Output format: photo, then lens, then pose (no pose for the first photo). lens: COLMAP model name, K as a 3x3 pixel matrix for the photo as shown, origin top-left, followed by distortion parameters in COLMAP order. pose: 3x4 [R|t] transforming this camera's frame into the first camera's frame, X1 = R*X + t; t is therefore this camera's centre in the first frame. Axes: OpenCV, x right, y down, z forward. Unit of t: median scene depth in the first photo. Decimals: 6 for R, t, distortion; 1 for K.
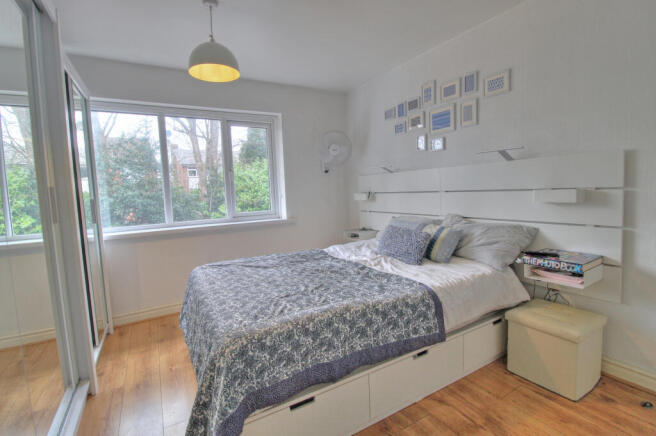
lens RADIAL K [[307.0, 0, 326.7], [0, 307.0, 215.0], [0, 0, 1]] dist [-0.021799, -0.002240]
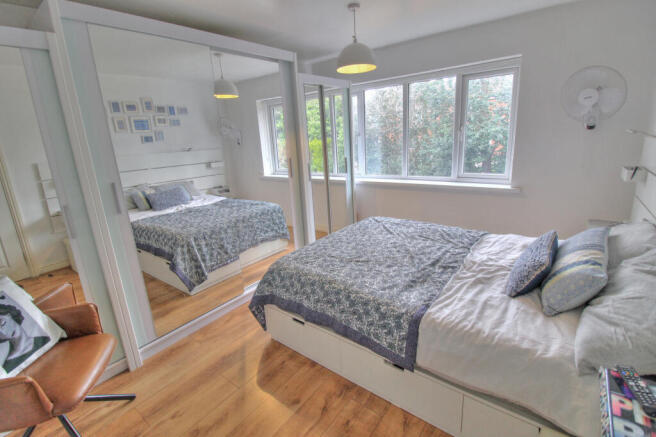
lens RADIAL K [[307.0, 0, 327.7], [0, 307.0, 217.3], [0, 0, 1]] dist [-0.021799, -0.002240]
pose [[0.359372, 0.259256, -0.896459, 0.987024], [-0.030354, 0.963373, 0.266440, -0.250068], [0.932701, -0.068540, 0.354079, 0.495571]]
